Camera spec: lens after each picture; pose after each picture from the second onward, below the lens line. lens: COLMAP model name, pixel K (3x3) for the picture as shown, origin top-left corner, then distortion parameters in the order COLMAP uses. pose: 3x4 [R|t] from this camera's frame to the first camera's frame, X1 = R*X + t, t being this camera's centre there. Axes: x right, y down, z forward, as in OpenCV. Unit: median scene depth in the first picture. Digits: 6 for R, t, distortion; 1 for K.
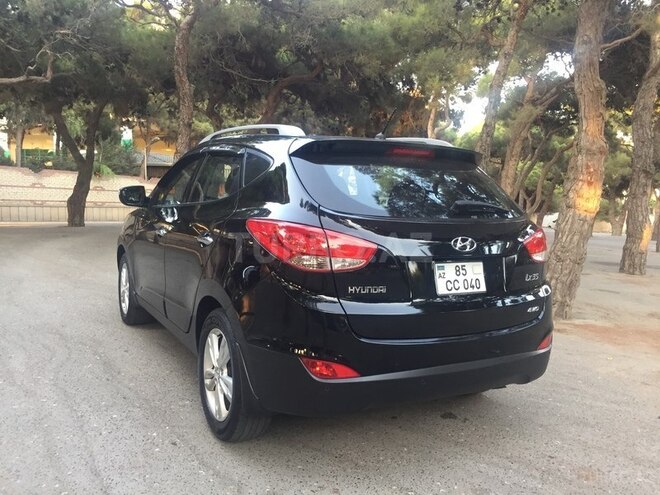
lens RADIAL K [[551.4, 0, 326.1], [0, 551.4, 247.6], [0, 0, 1]] dist [-0.000846, 0.000761]
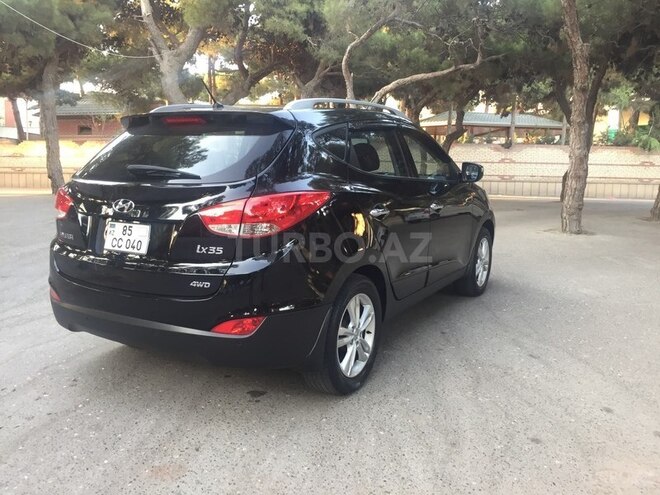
lens RADIAL K [[551.4, 0, 326.1], [0, 551.4, 247.6], [0, 0, 1]] dist [-0.000846, 0.000761]
pose [[0.547254, 0.107564, -0.830026, 1.335361], [-0.073398, 0.994054, 0.080428, -0.039869], [0.833742, 0.016908, 0.551895, 0.723083]]
